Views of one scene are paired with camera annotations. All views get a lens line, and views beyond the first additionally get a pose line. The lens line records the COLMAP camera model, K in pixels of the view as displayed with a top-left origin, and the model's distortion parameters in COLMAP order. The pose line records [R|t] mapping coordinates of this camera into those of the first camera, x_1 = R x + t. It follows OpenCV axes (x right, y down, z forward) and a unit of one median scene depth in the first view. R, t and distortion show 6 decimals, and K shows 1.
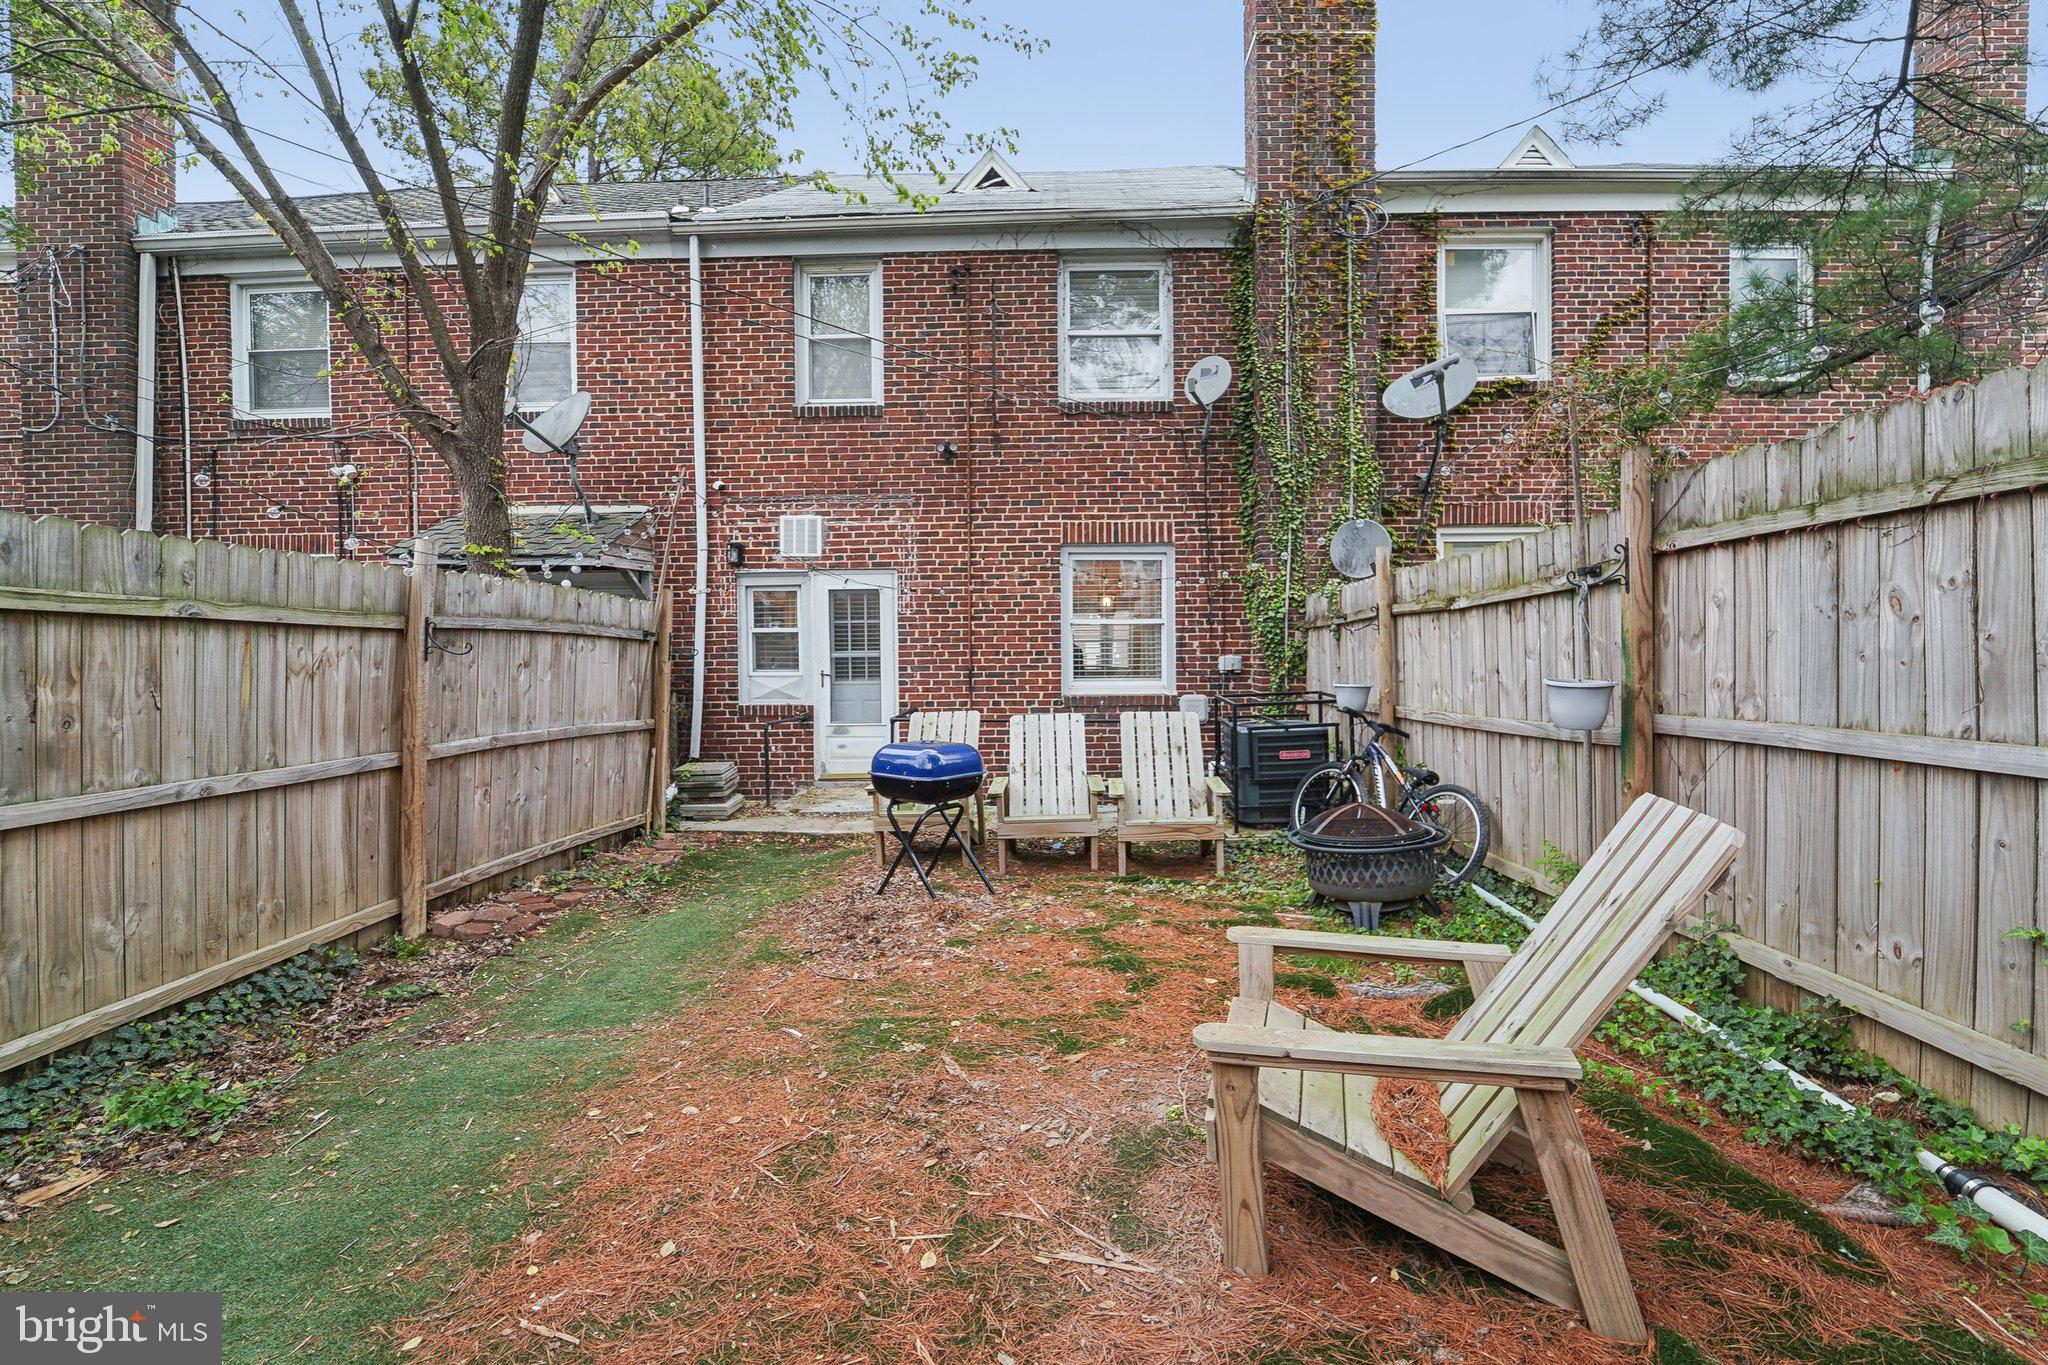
lens RADIAL K [[853.8, 0, 1035.9], [0, 853.8, 673.3], [0, 0, 1]] dist [-0.016460, -0.001138]
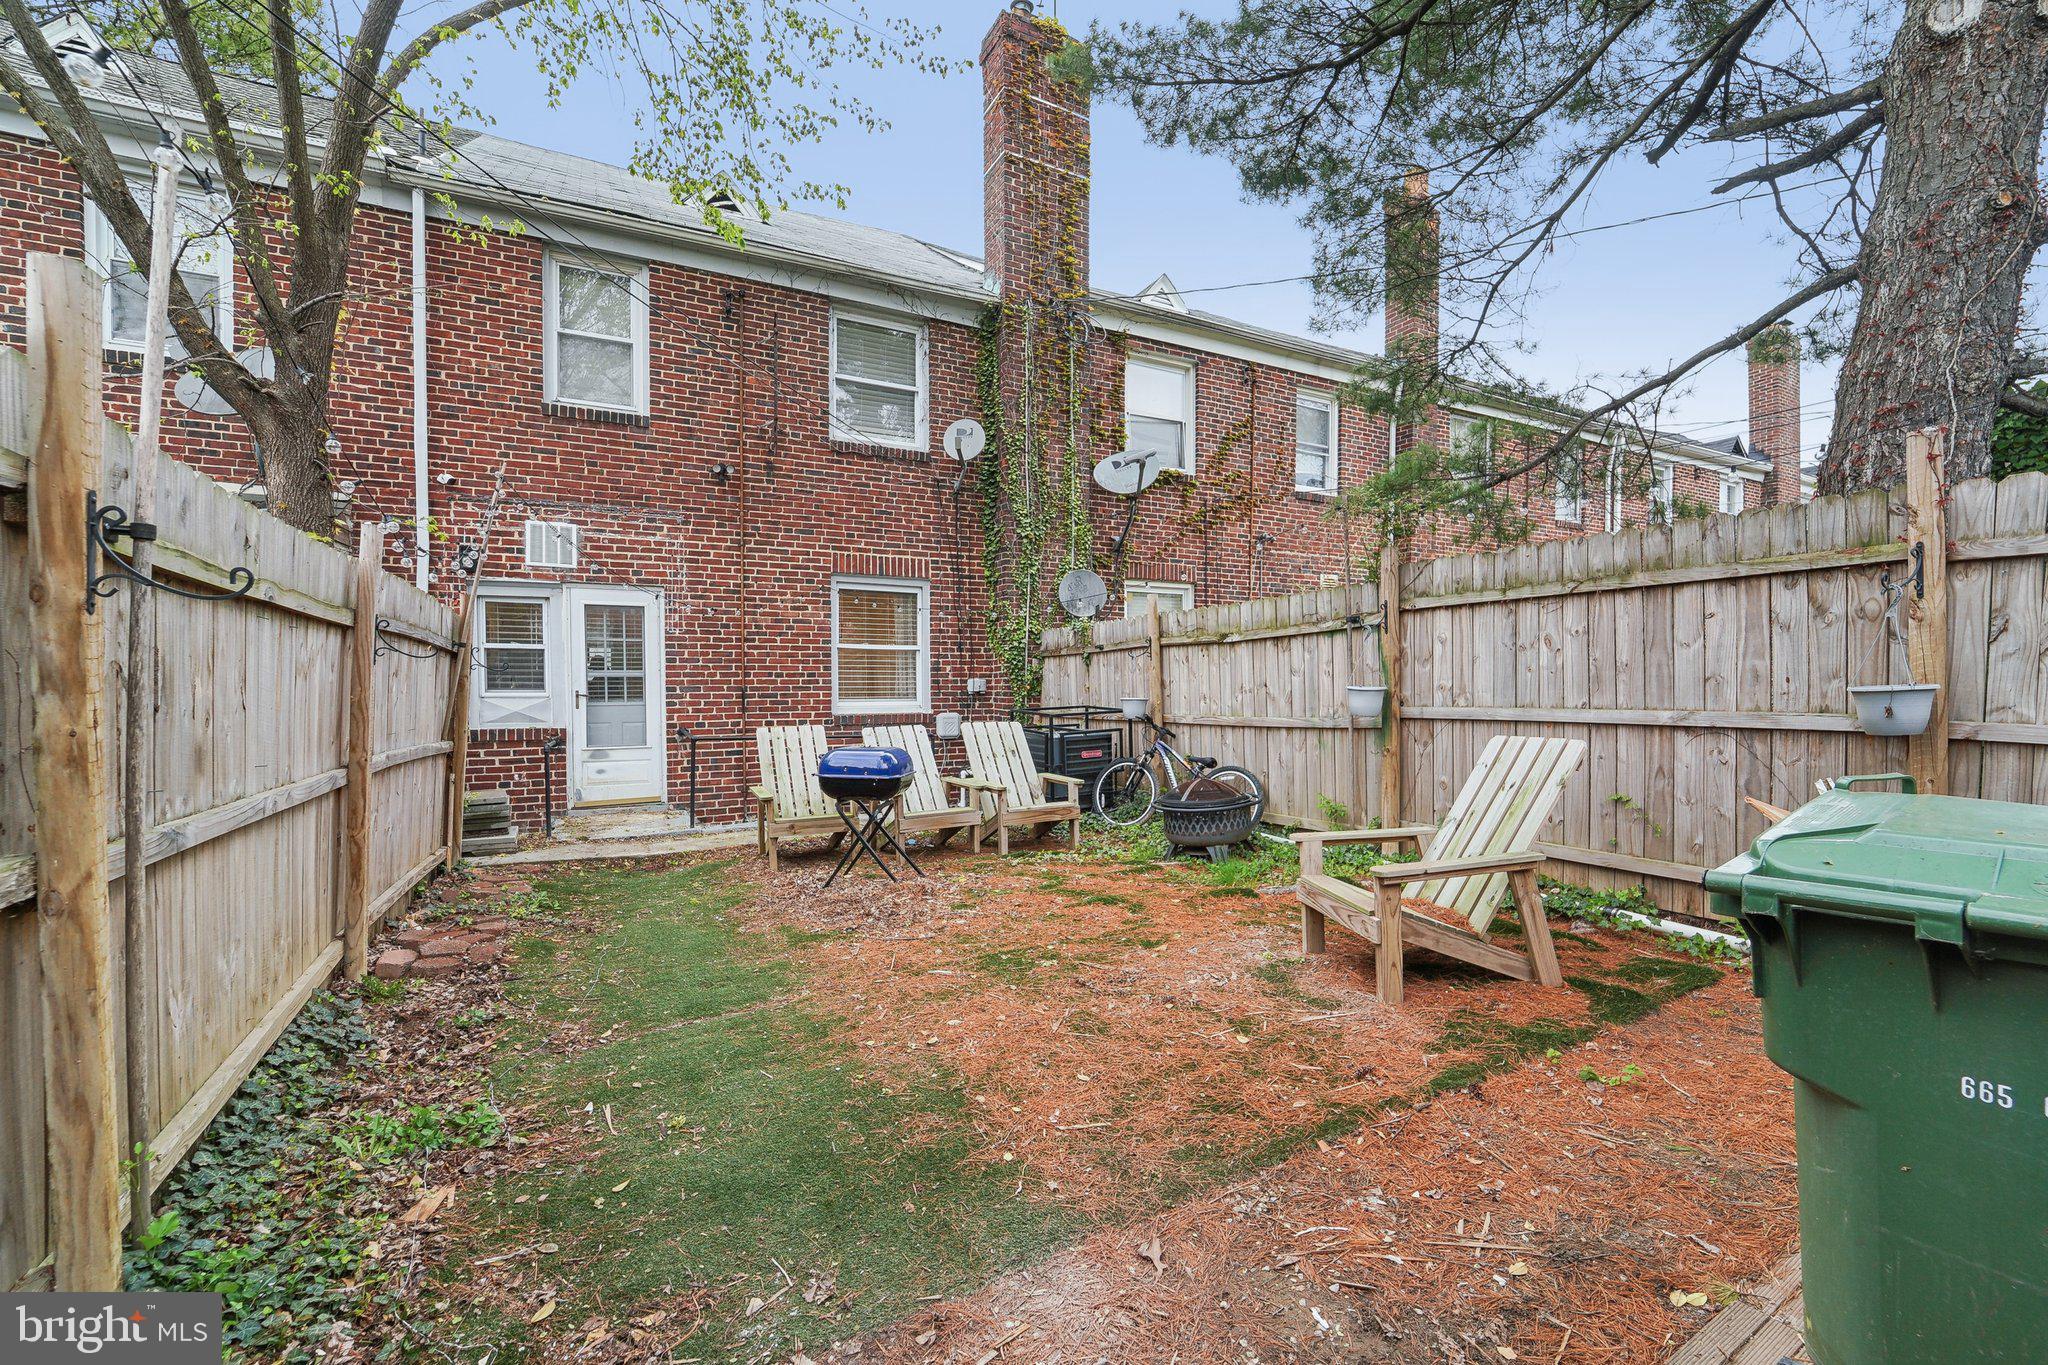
lens RADIAL K [[853.8, 0, 1018.4], [0, 853.8, 700.0], [0, 0, 1]] dist [-0.016460, -0.001138]
pose [[0.878639, -0.001587, 0.477483, -0.285800], [0.005649, 0.999959, -0.007072, 0.016747], [-0.477453, 0.008911, 0.878612, -0.044631]]
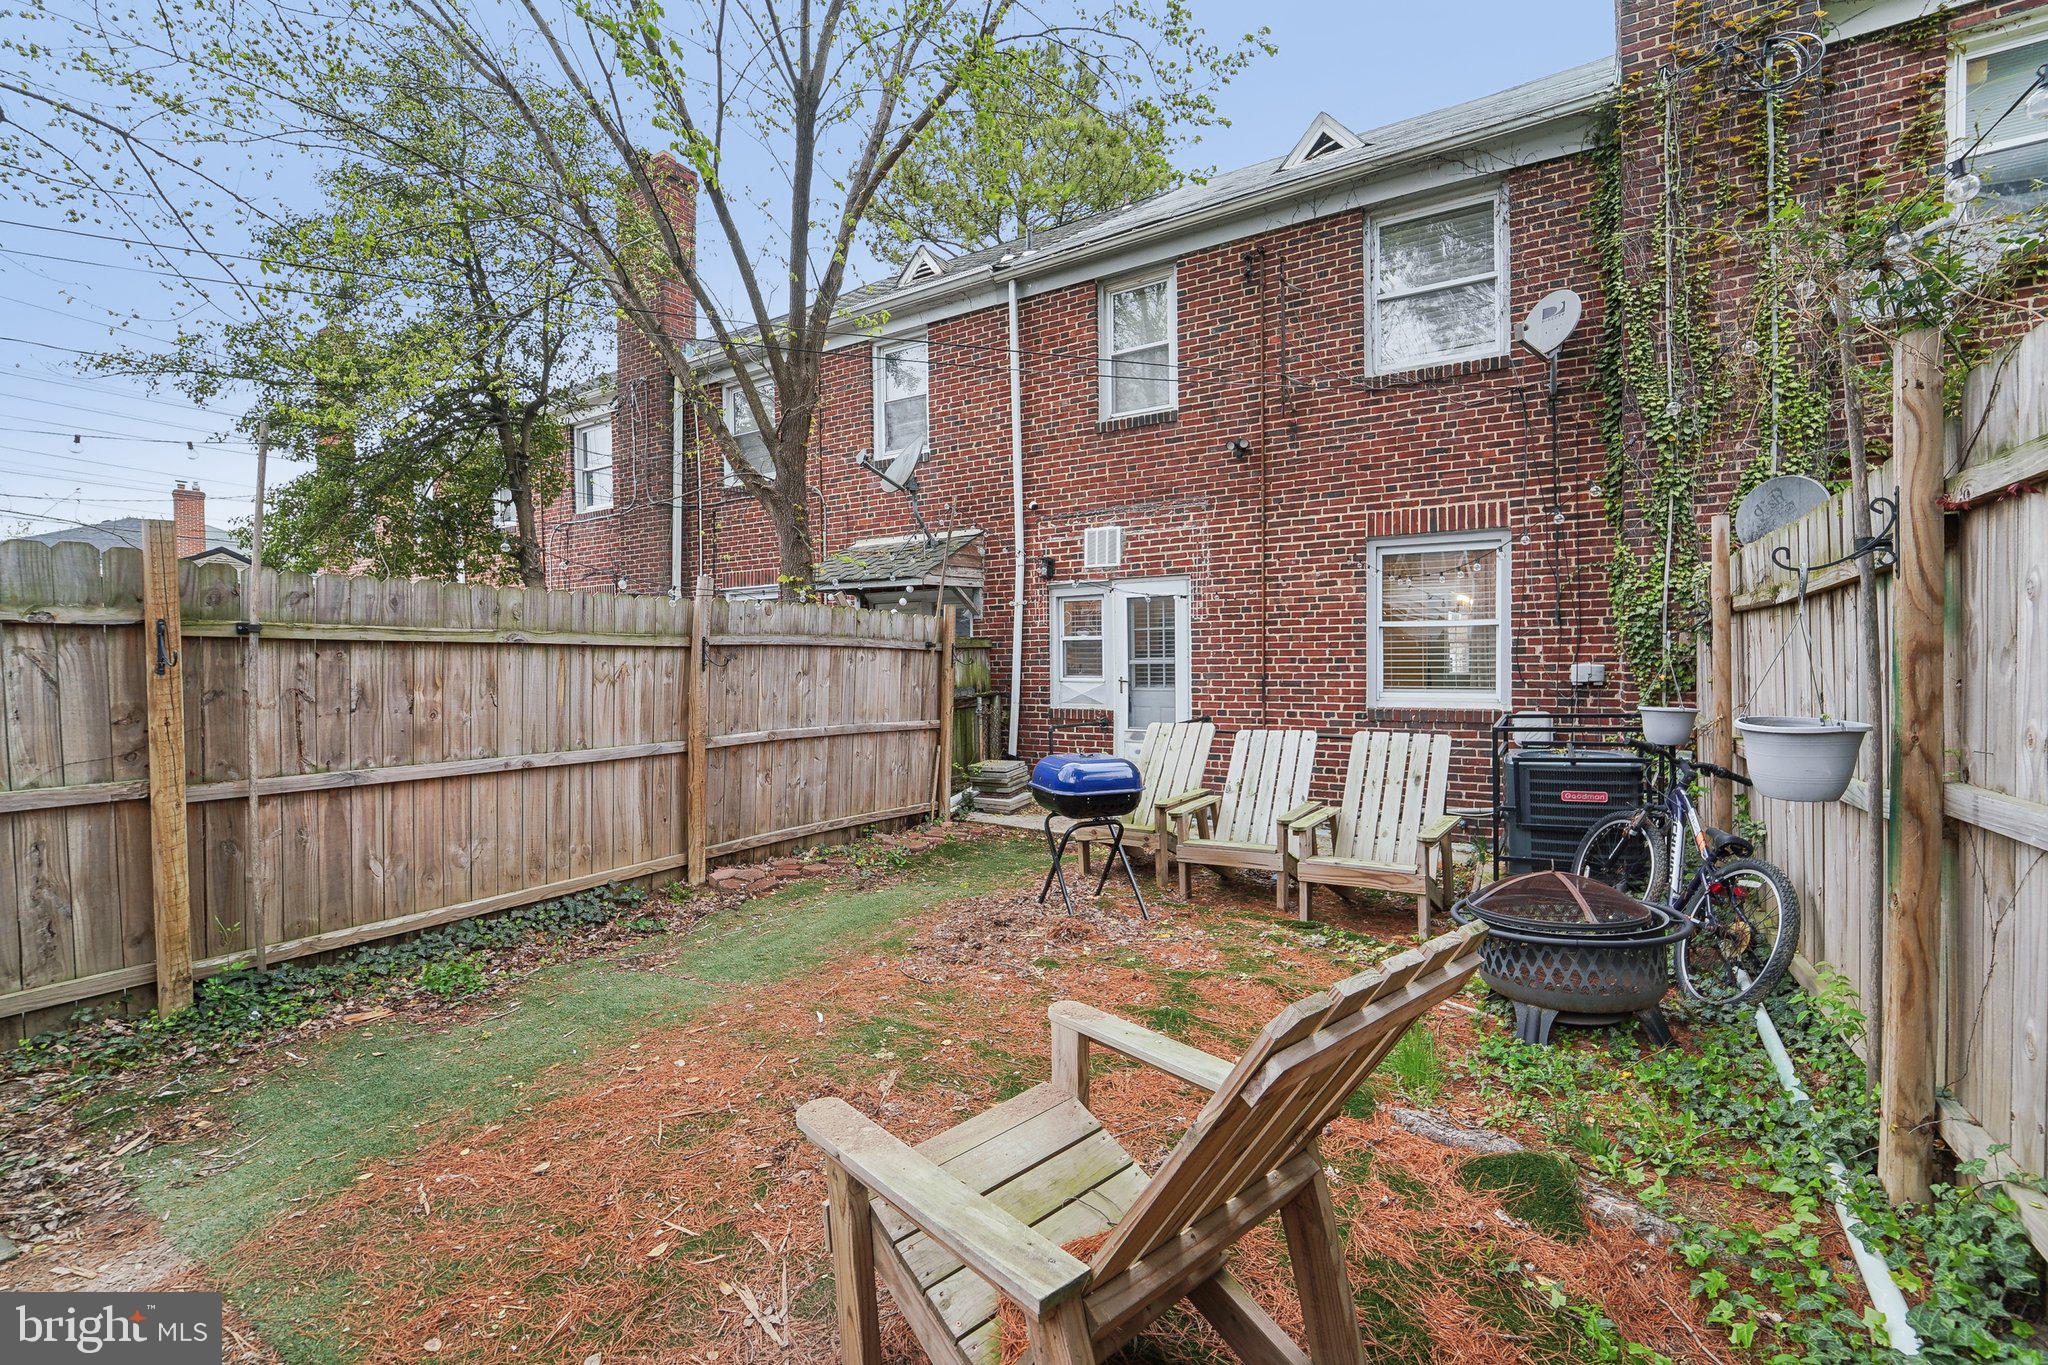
lens RADIAL K [[853.8, 0, 1046.6], [0, 853.8, 669.0], [0, 0, 1]] dist [-0.016460, -0.001138]
pose [[0.866595, 0.006116, -0.498975, 0.193178], [-0.008844, 0.999956, -0.003104, -0.009423], [0.498934, 0.007103, 0.866611, 0.072285]]
